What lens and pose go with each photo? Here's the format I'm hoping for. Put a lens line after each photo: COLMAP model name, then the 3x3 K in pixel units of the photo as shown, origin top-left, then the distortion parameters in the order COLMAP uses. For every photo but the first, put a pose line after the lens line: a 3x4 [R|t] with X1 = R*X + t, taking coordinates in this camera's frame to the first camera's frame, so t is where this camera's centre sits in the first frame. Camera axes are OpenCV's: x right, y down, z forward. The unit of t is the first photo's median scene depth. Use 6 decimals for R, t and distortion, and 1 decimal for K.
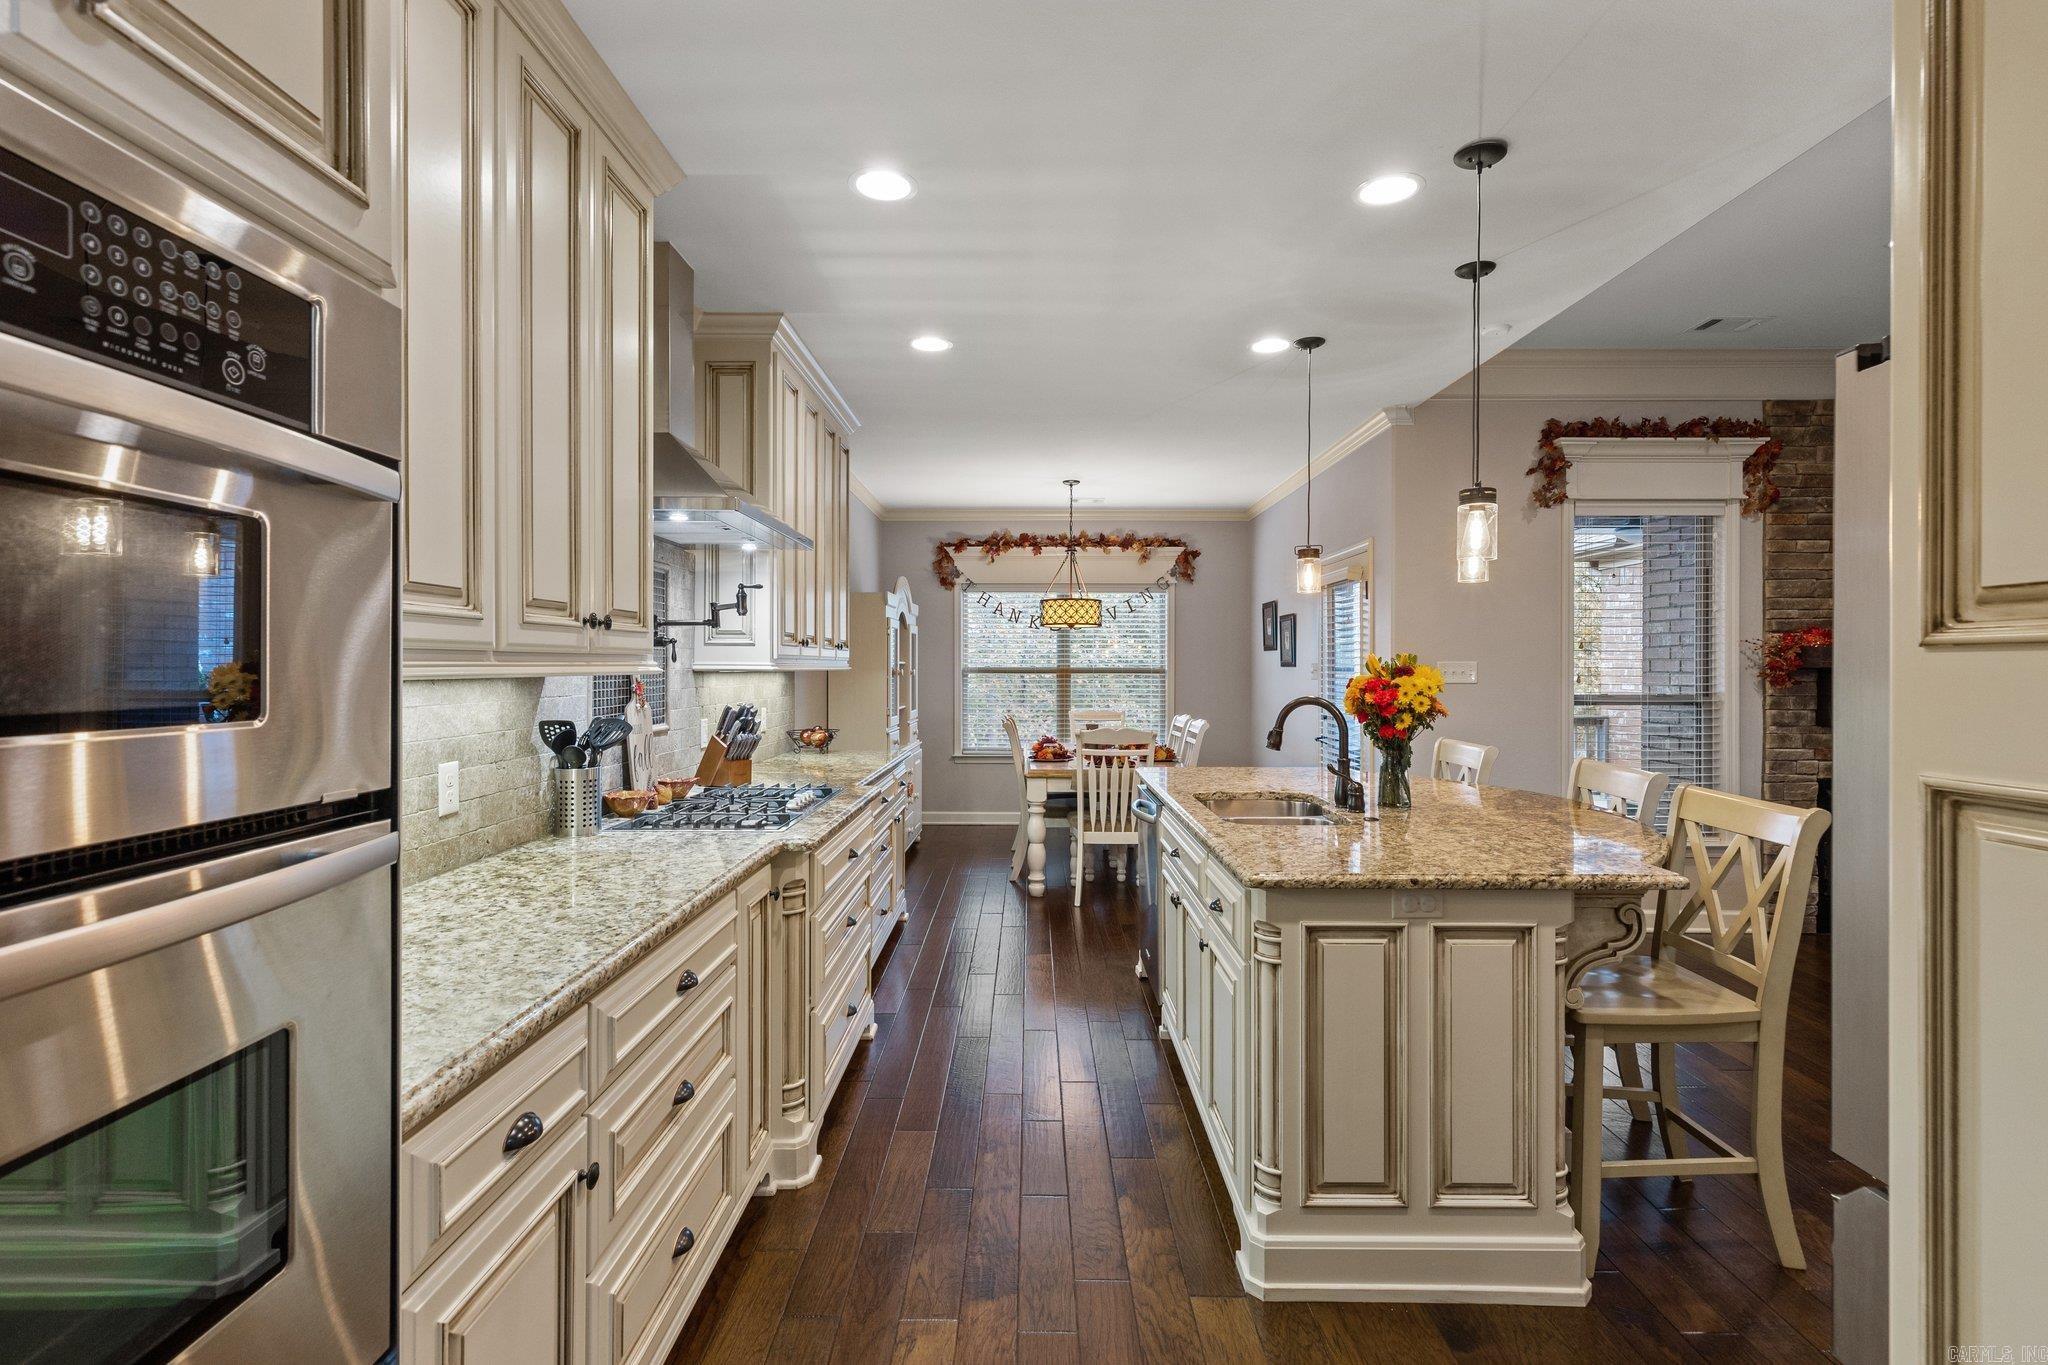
lens RADIAL K [[927.2, 0, 1035.7], [0, 927.2, 671.8], [0, 0, 1]] dist [0.005408, -0.000564]
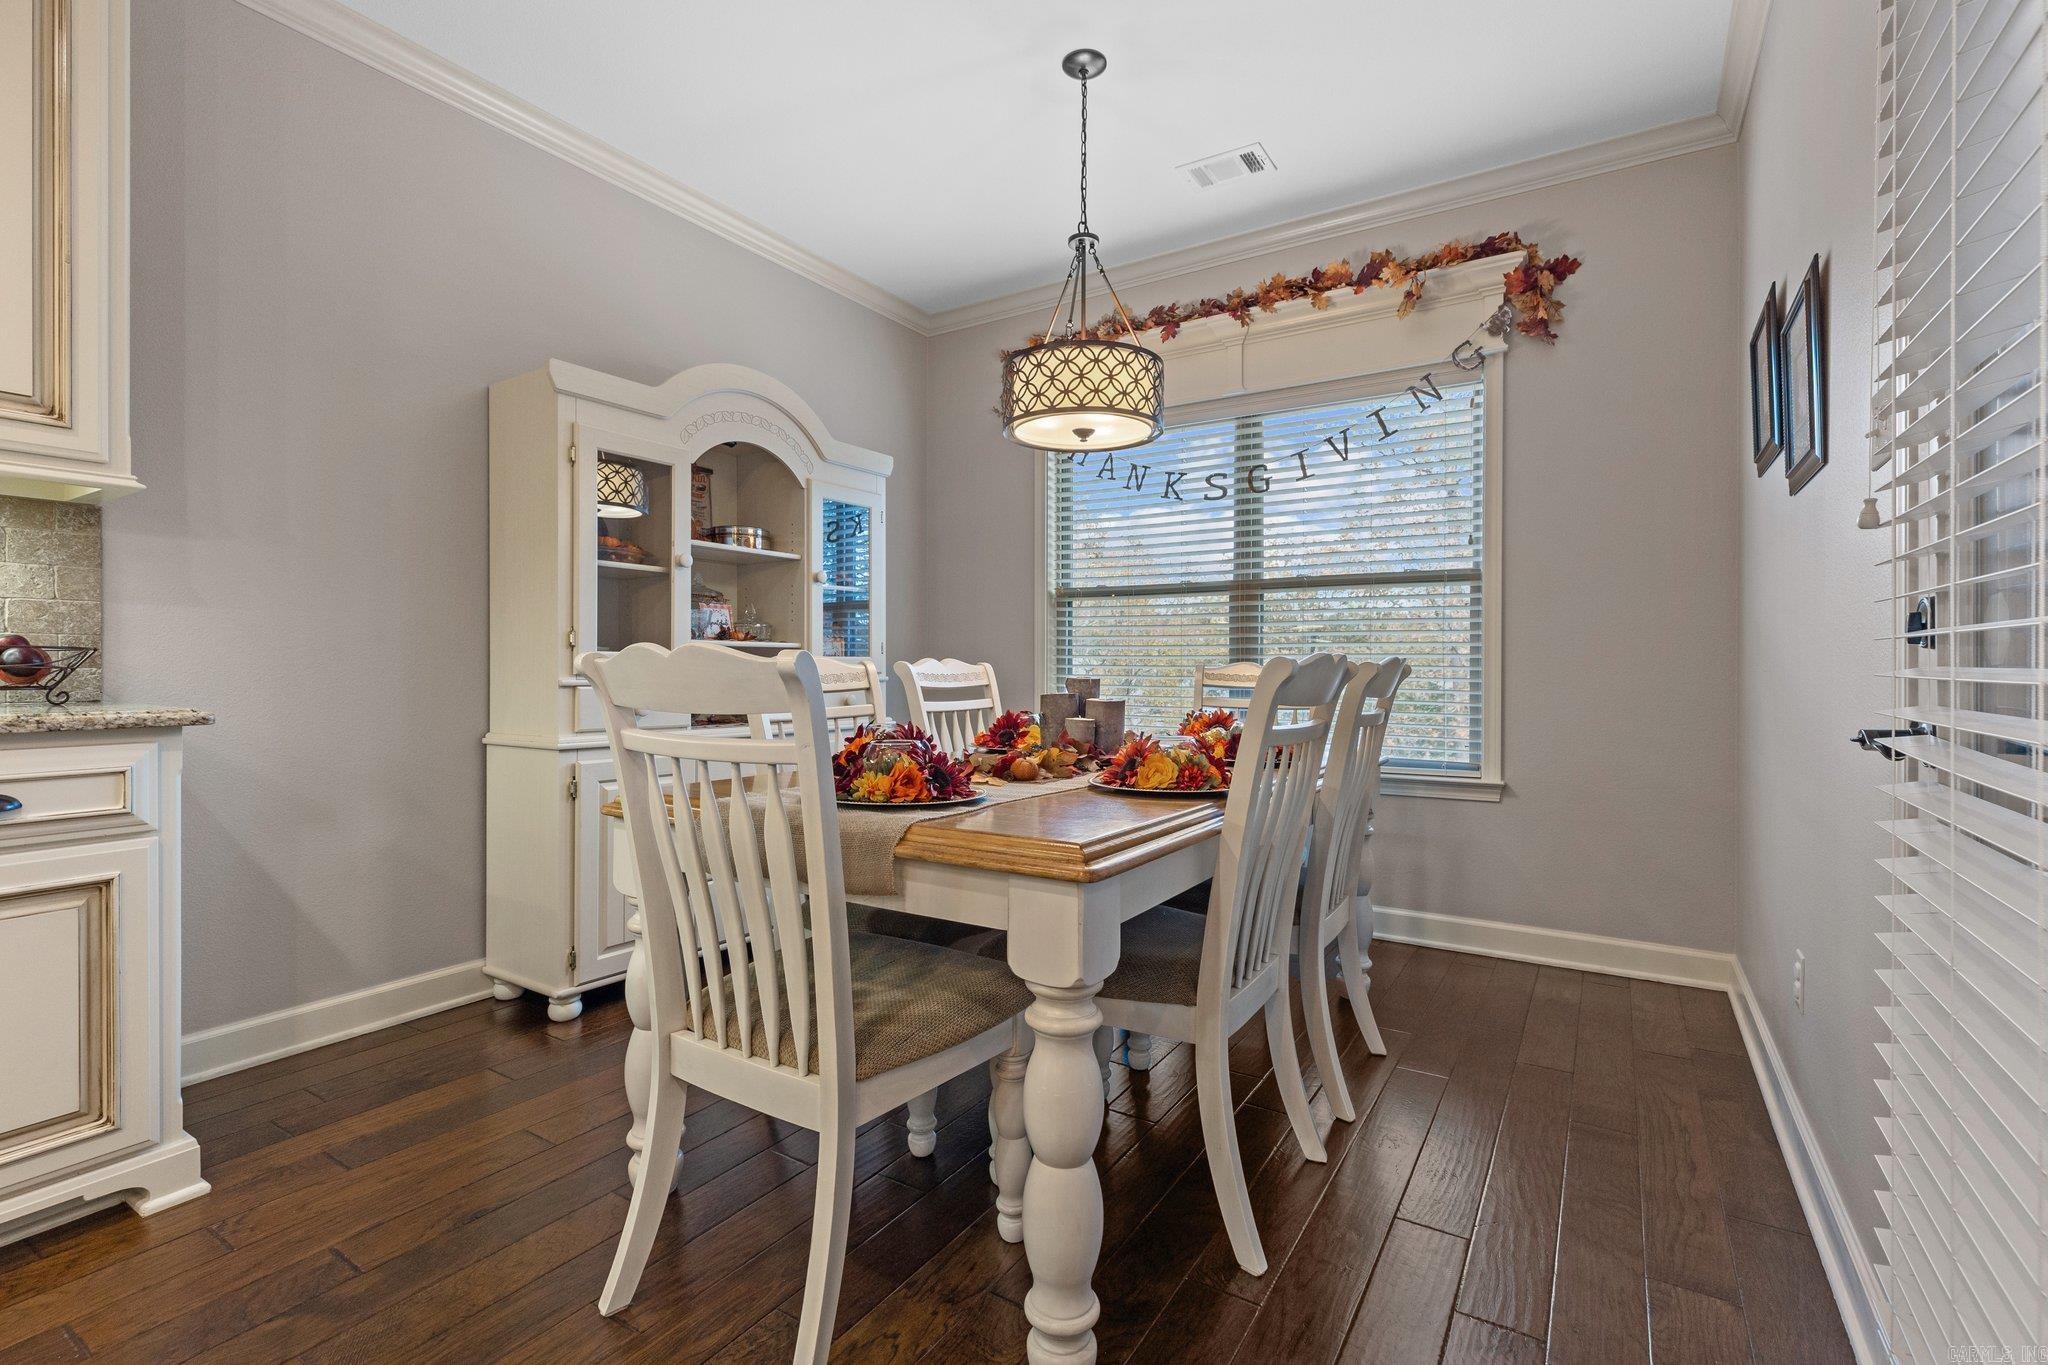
lens RADIAL K [[927.2, 0, 1029.4], [0, 927.2, 674.6], [0, 0, 1]] dist [0.005408, -0.000564]
pose [[0.843237, 0.003393, -0.537531, 0.323072], [-0.004103, 0.999992, -0.000124, 0.075596], [0.537526, 0.002309, 0.843244, 0.915504]]
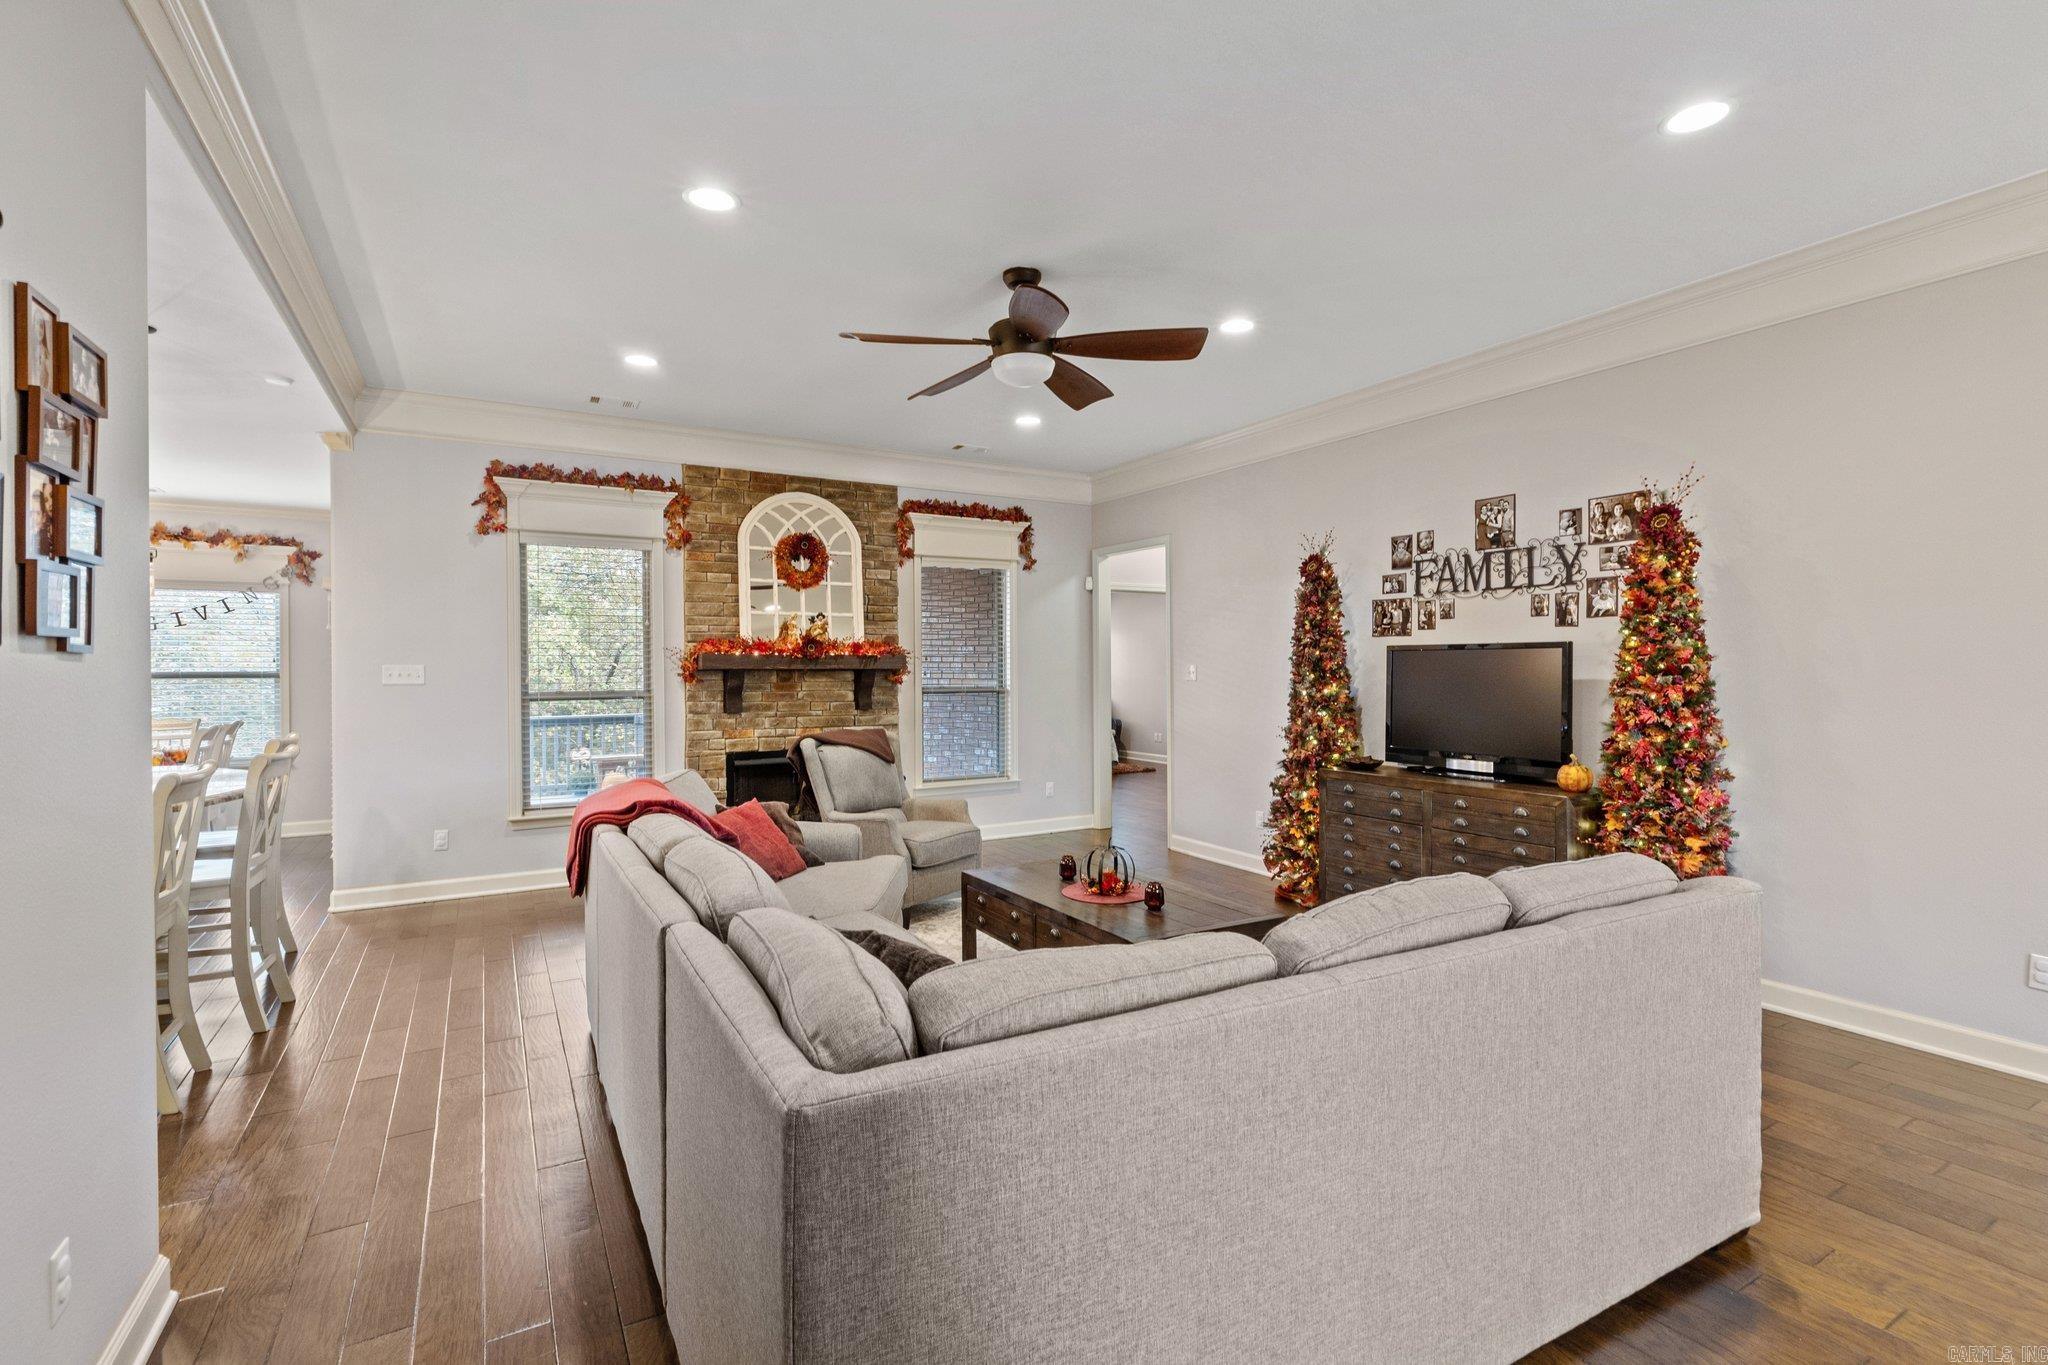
lens RADIAL K [[927.2, 0, 1015.7], [0, 927.2, 673.7], [0, 0, 1]] dist [0.005408, -0.000564]
pose [[0.867012, -0.006739, 0.498242, 0.539072], [0.007327, 0.999973, 0.000775, 0.004245], [-0.498234, 0.002978, 0.867038, -0.357710]]
